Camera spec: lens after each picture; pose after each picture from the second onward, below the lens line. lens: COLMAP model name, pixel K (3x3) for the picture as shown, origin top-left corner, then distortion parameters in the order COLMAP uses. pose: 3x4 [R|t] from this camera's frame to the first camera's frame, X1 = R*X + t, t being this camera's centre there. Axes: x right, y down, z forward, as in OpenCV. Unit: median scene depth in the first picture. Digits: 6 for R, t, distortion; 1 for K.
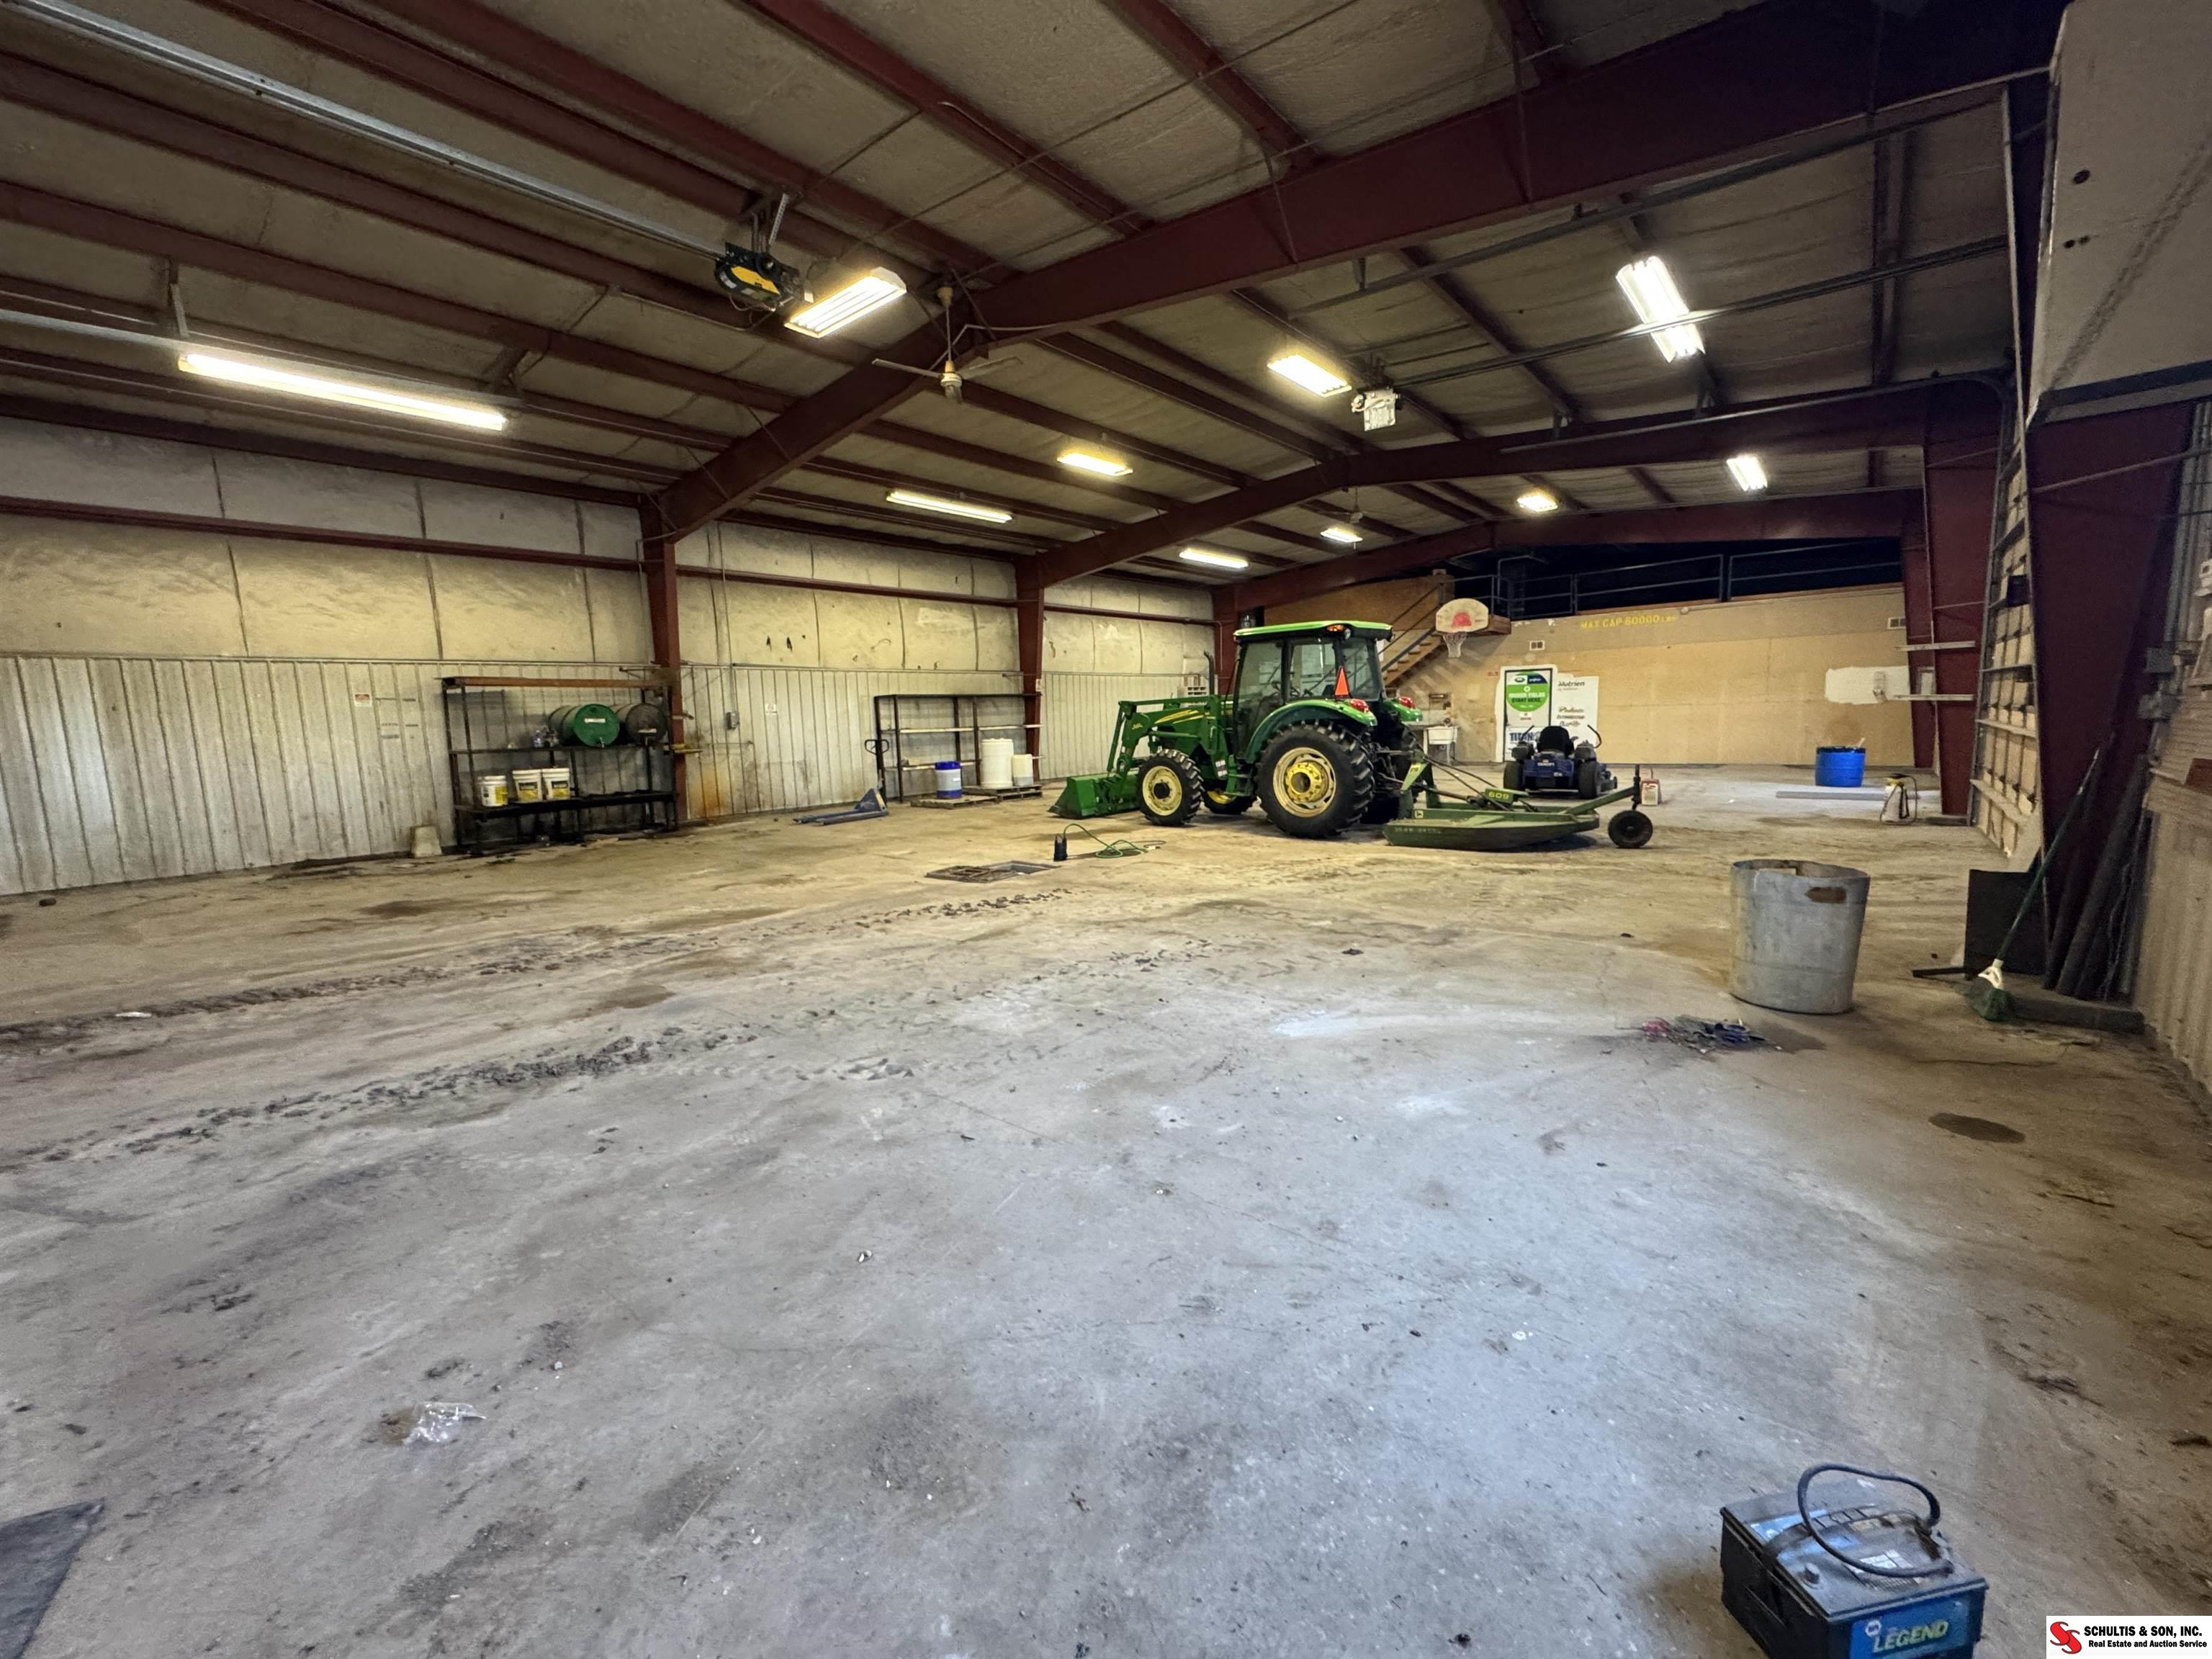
lens RADIAL K [[879.0, 0, 1106.7], [0, 879.0, 825.0], [0, 0, 1]] dist [-0.004008, 0.000518]
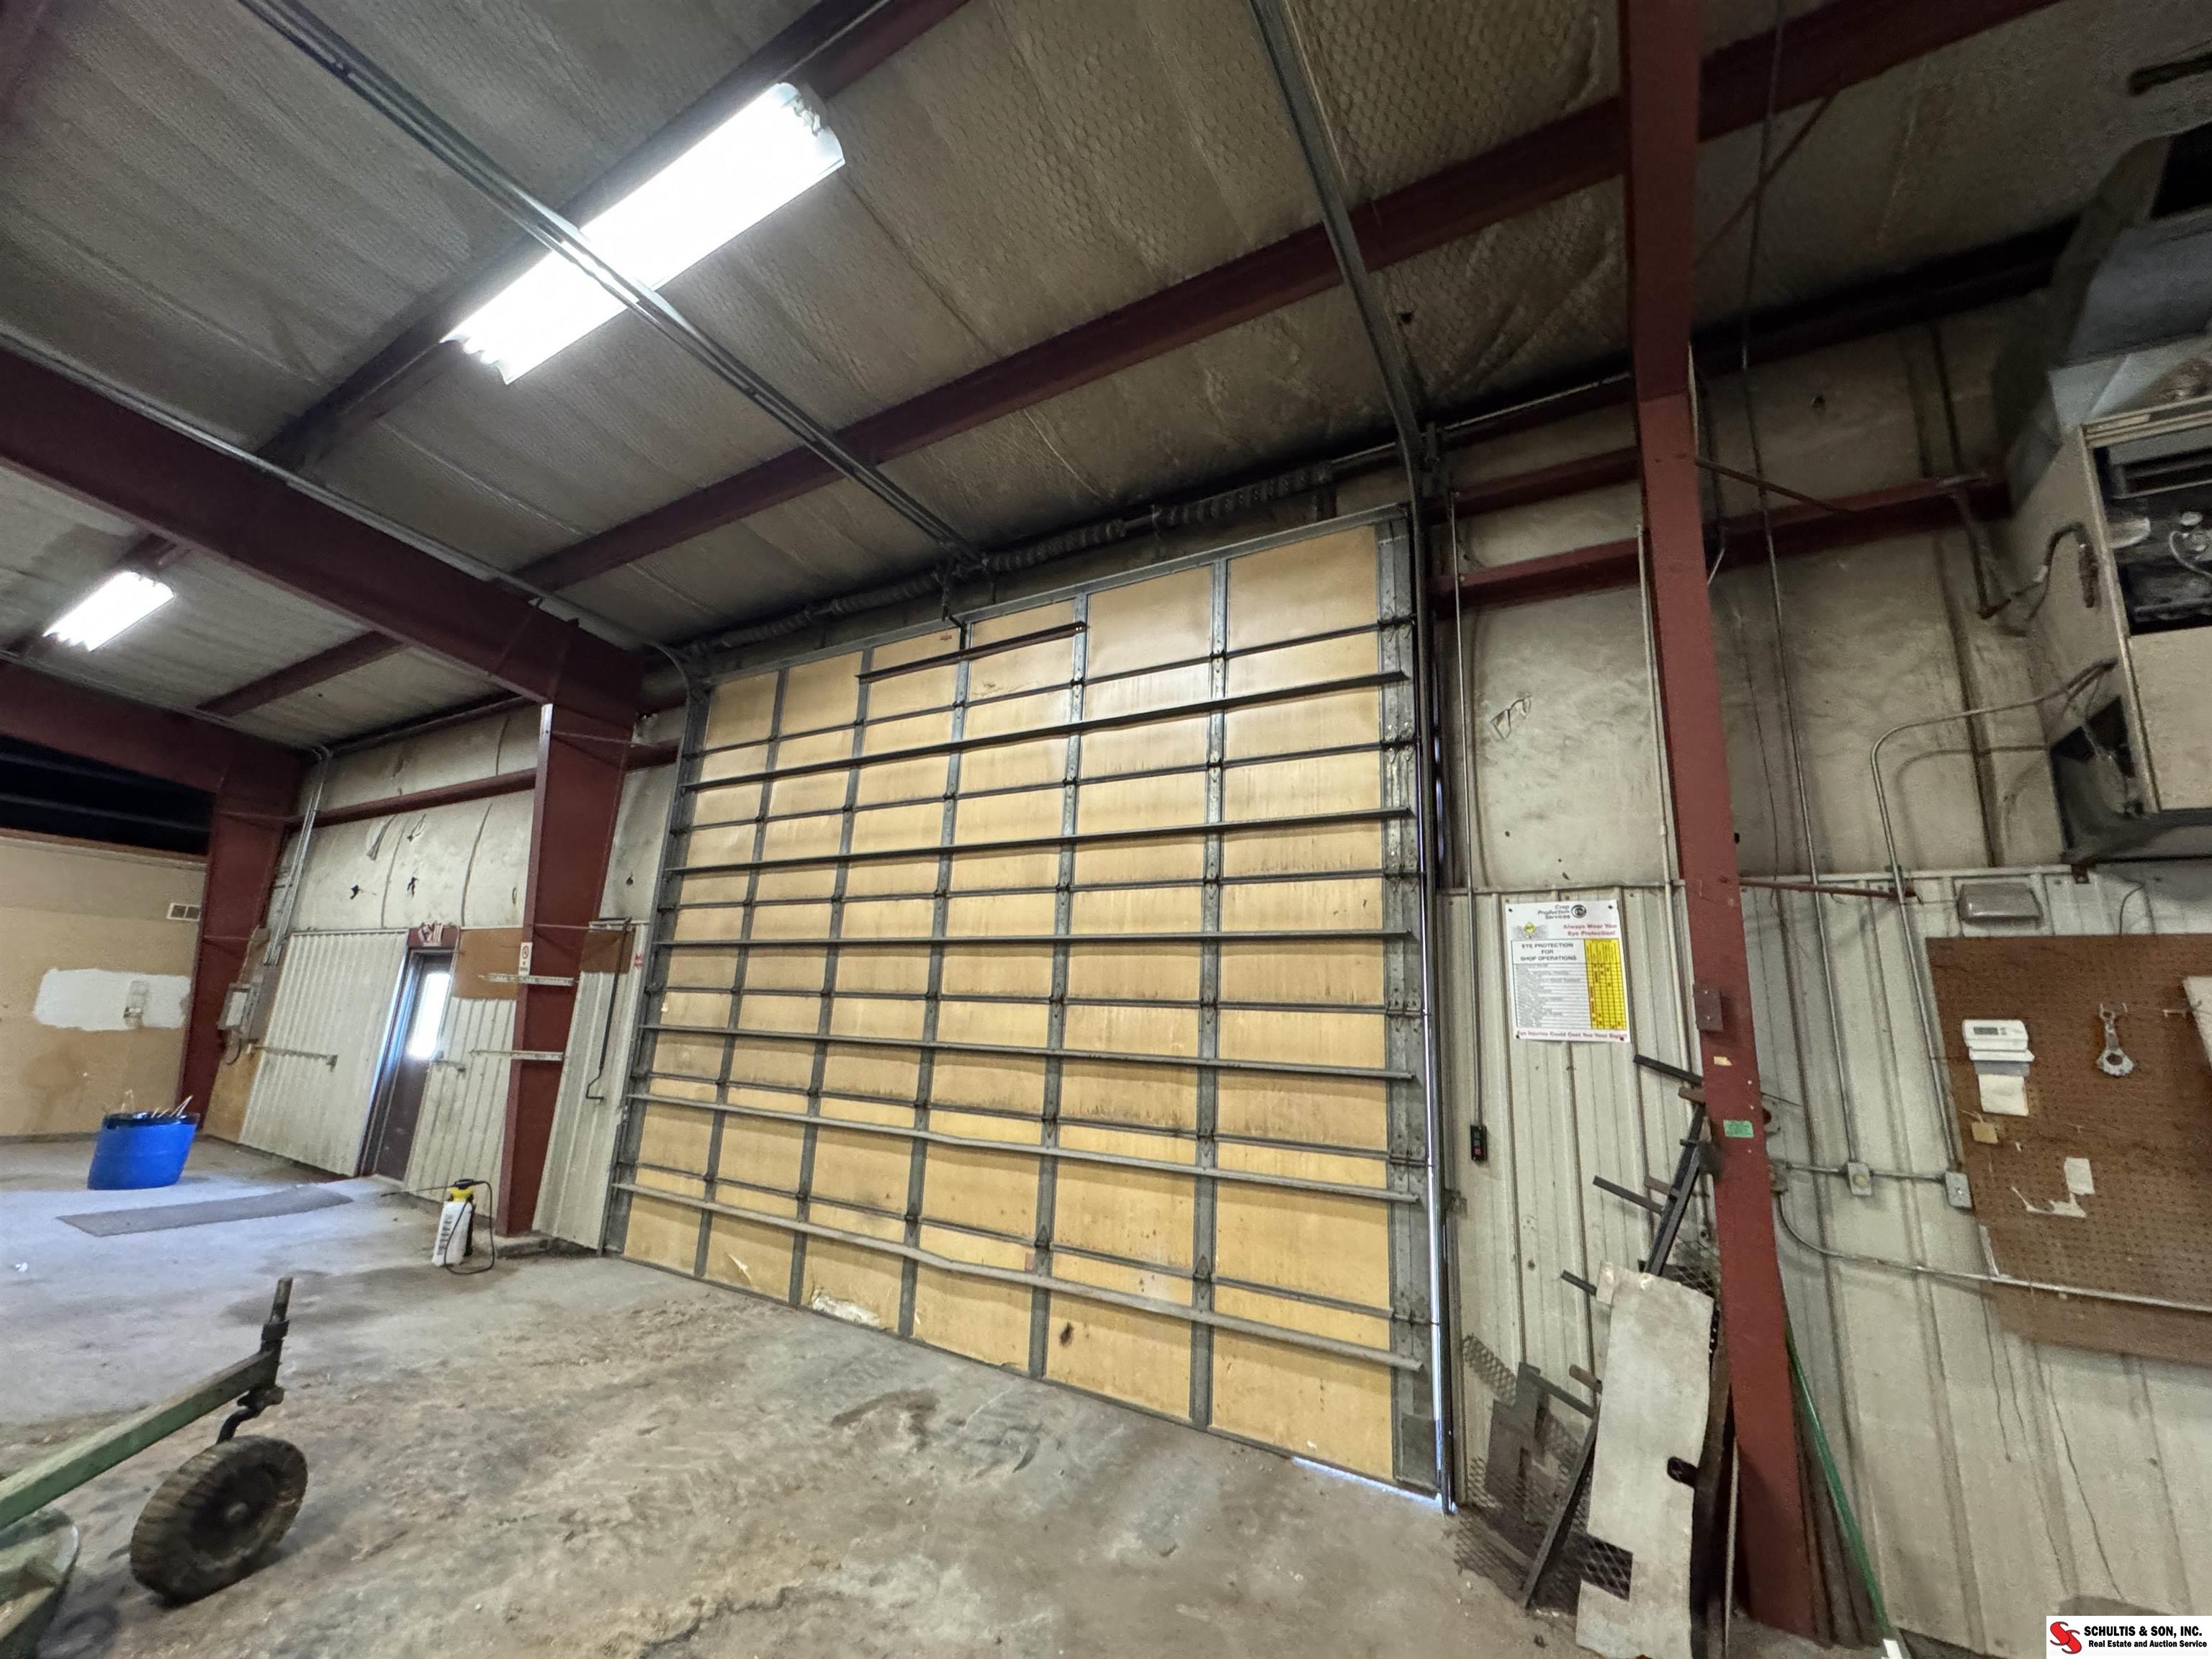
lens RADIAL K [[879.0, 0, 1105.4], [0, 879.0, 825.9], [0, 0, 1]] dist [-0.004008, 0.000518]
pose [[-0.168596, 0.249397, 0.953612, 0.173447], [0.082865, 0.967623, -0.238411, -0.117174], [-0.982196, 0.038826, -0.183803, 0.669031]]
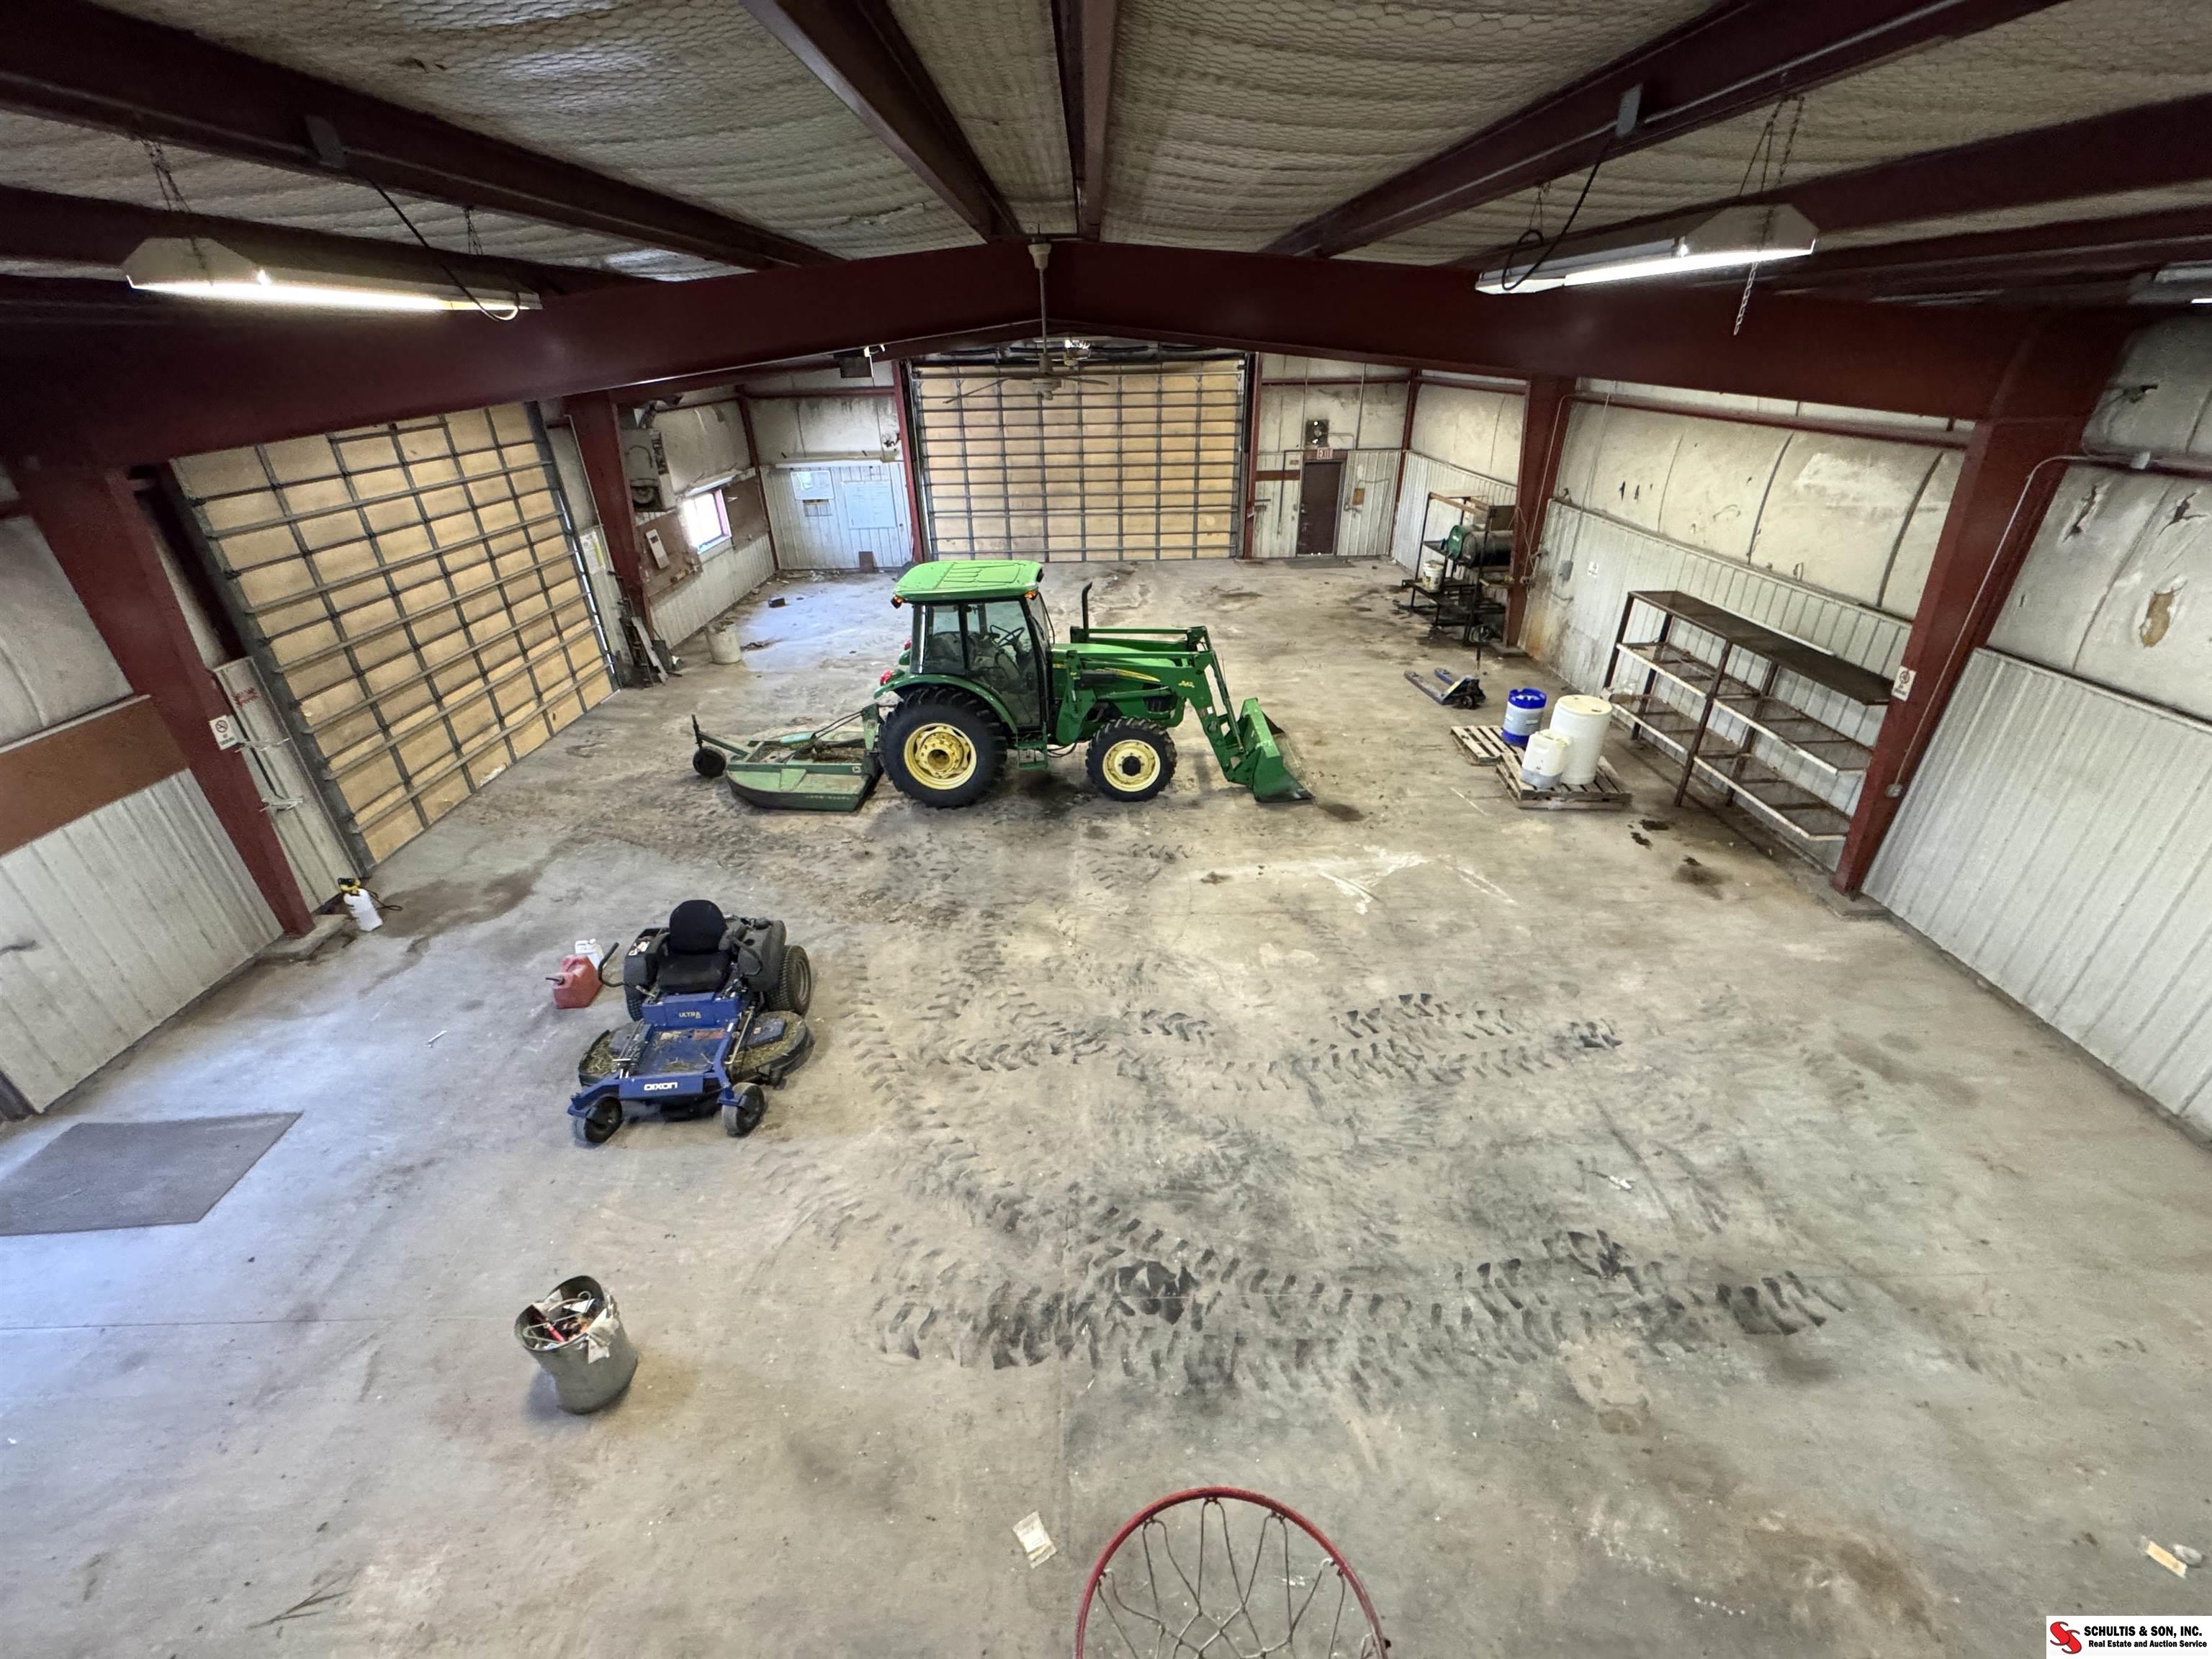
lens RADIAL K [[879.0, 0, 1105.7], [0, 879.0, 826.2], [0, 0, 1]] dist [-0.004008, 0.000518]
pose [[-0.749172, 0.361447, -0.555065, 0.823553], [-0.037862, 0.813254, 0.580676, -0.616764], [0.661292, 0.456042, -0.595582, 1.976898]]
